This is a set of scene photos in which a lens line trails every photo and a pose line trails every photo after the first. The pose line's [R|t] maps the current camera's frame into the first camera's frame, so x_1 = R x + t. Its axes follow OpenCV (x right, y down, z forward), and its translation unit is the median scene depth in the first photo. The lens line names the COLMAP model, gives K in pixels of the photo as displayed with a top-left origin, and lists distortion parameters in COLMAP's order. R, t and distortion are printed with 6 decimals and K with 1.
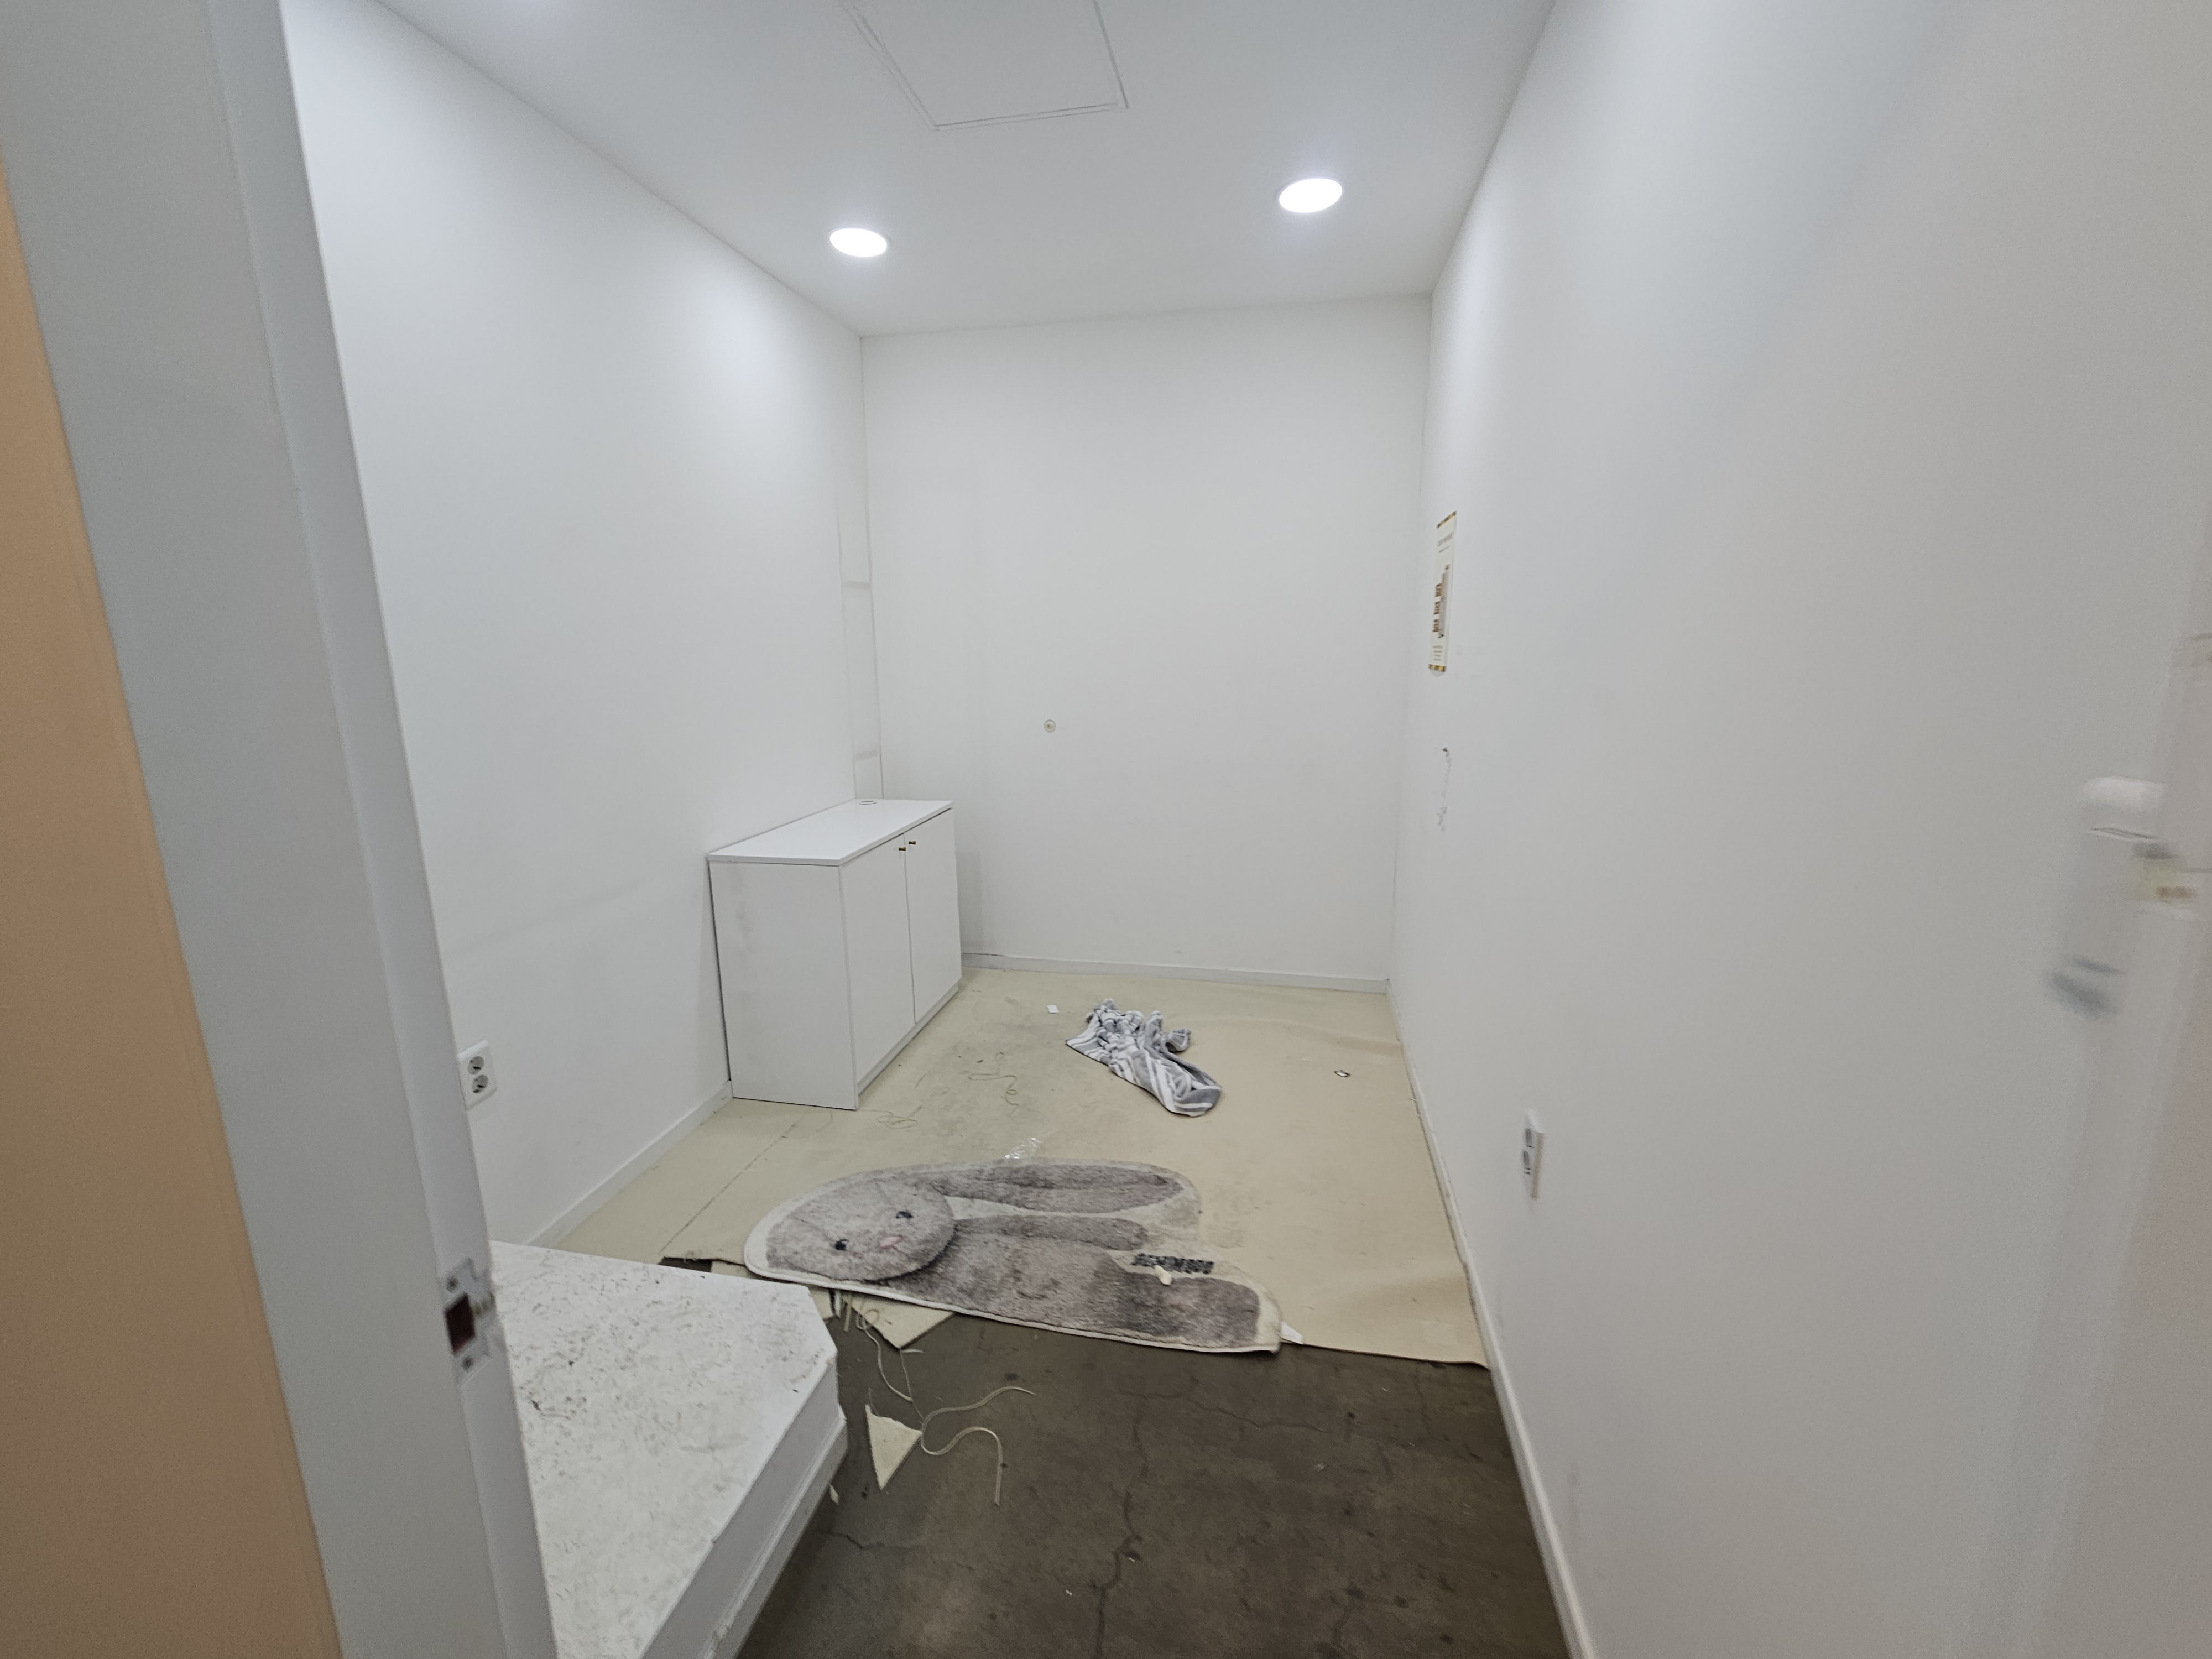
lens RADIAL K [[901.3, 0, 1106.7], [0, 901.3, 827.9], [0, 0, 1]] dist [-0.002428, 0.000147]
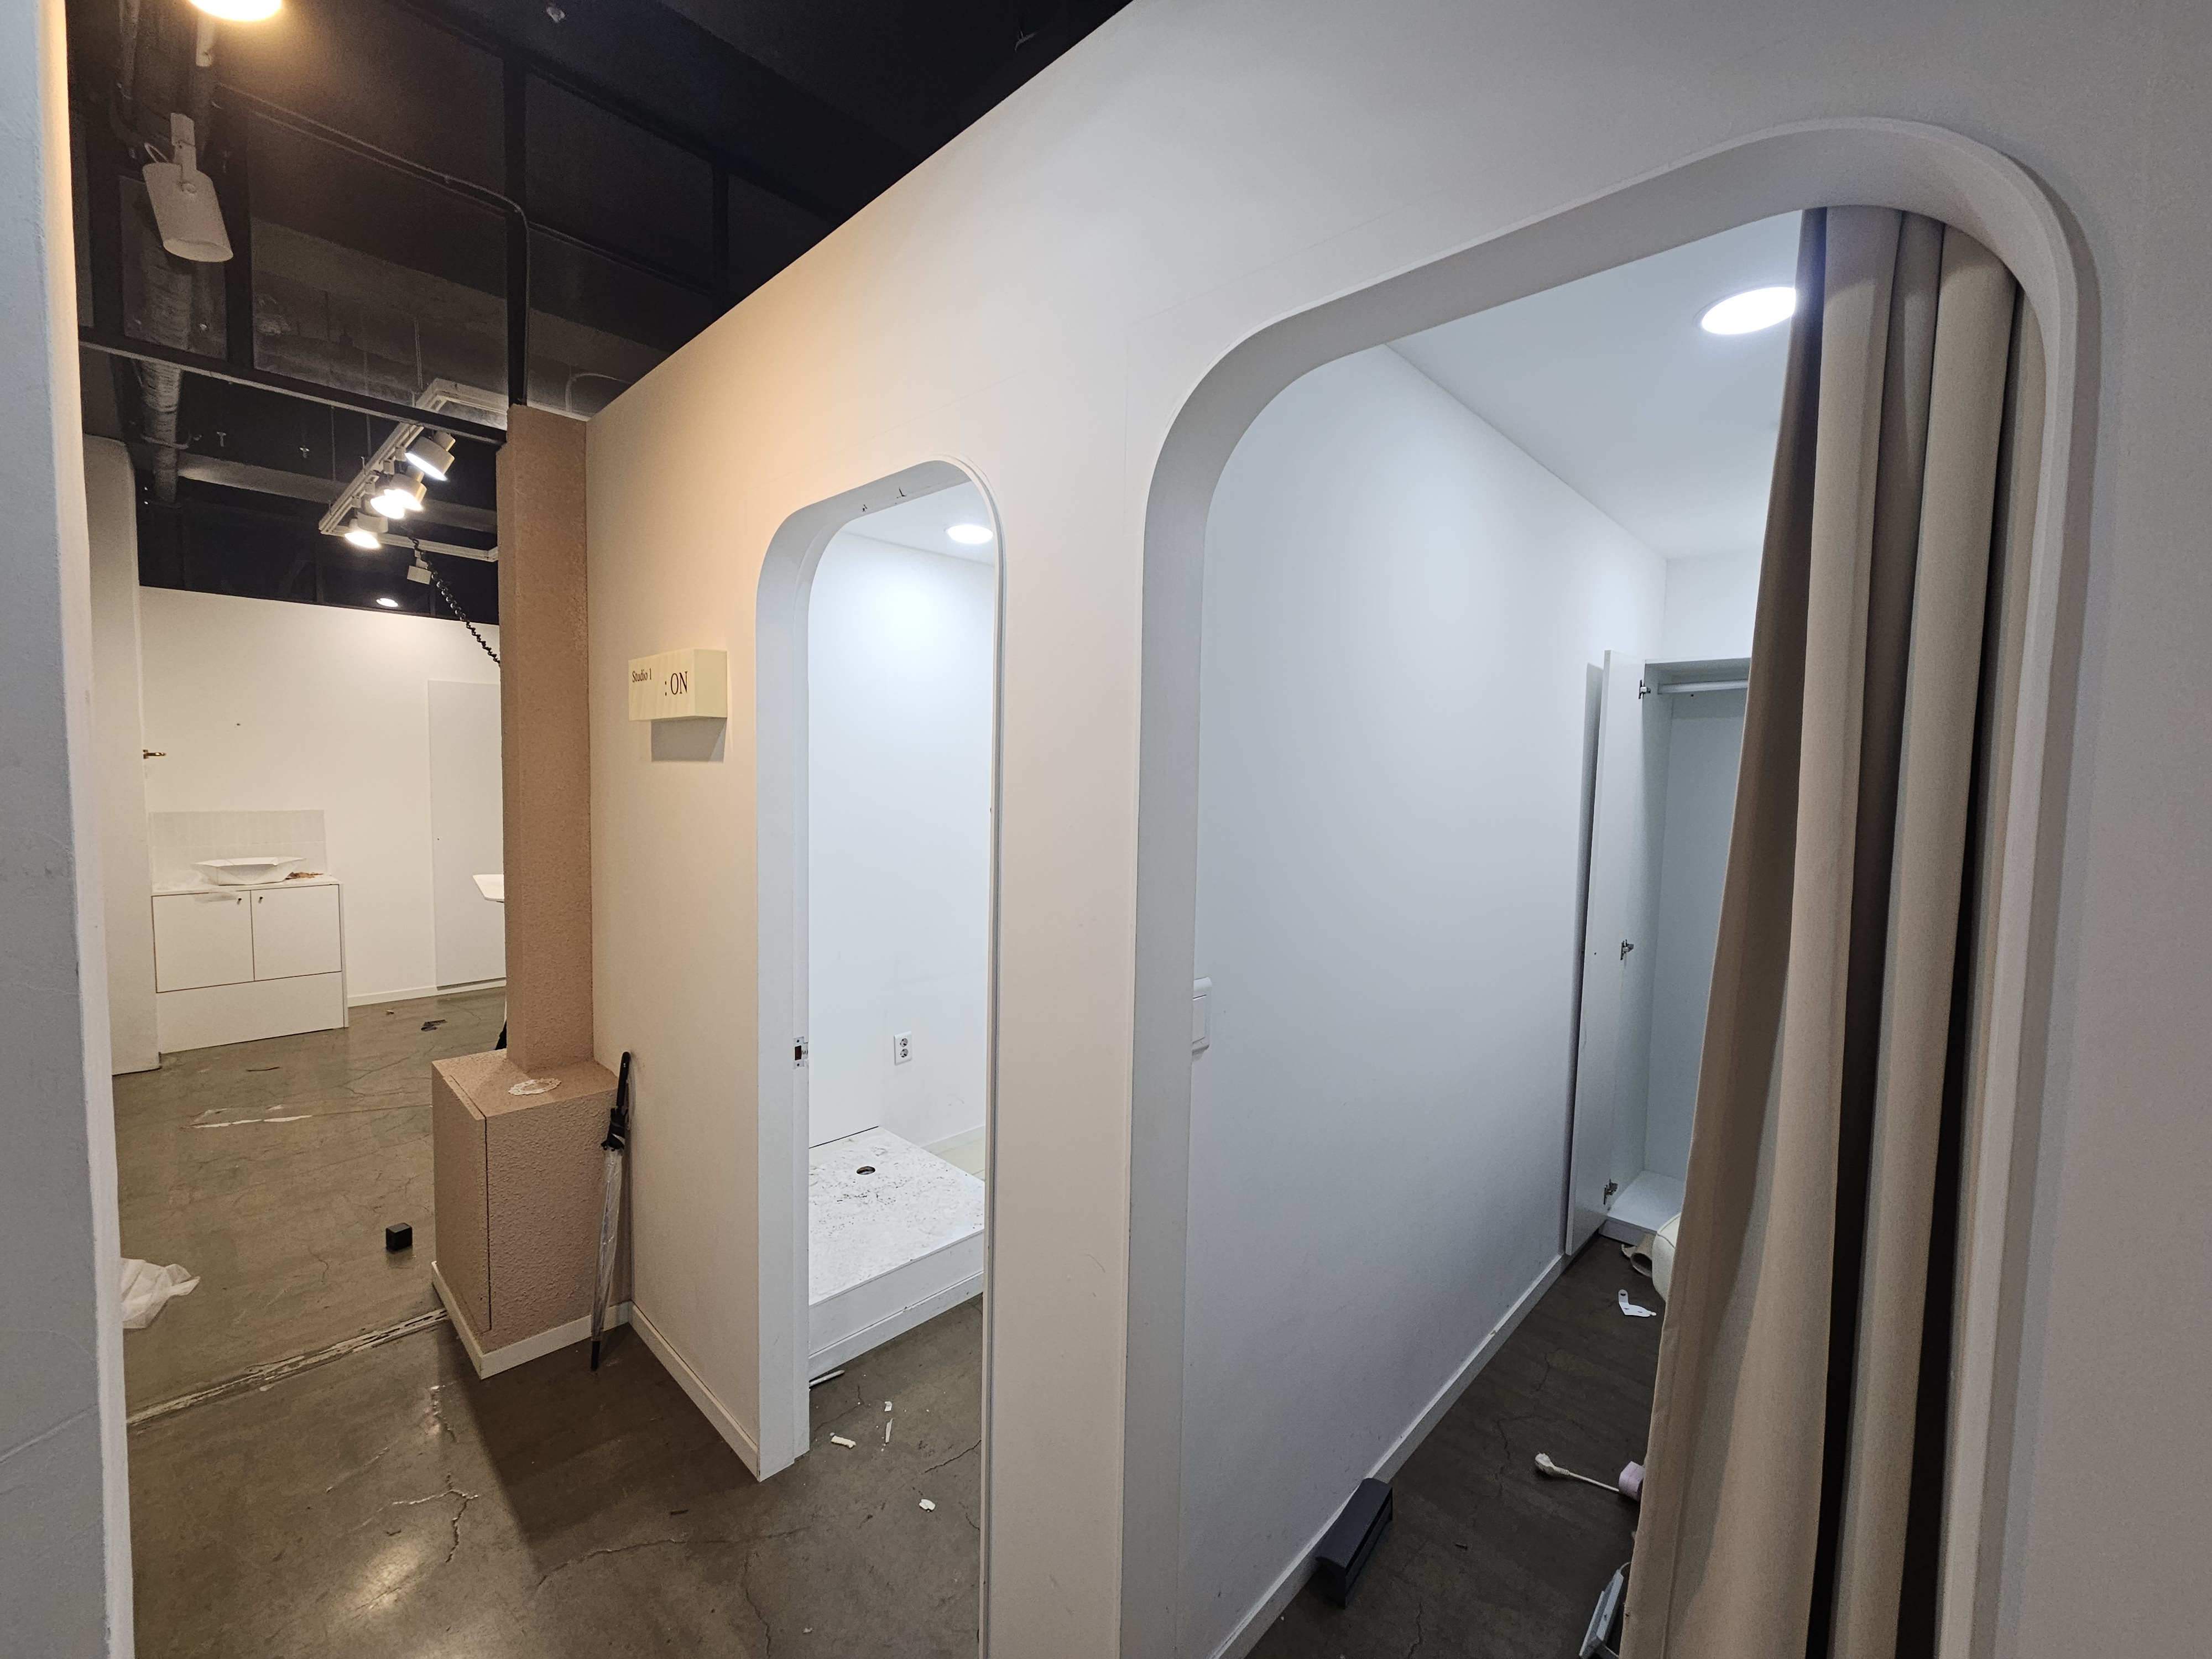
lens RADIAL K [[901.3, 0, 1106.0], [0, 901.3, 827.5], [0, 0, 1]] dist [-0.002428, 0.000147]
pose [[0.843021, 0.056243, -0.534931, 0.781307], [-0.134639, 0.984922, -0.108628, -0.047938], [0.520756, 0.163599, 0.837883, -0.550802]]
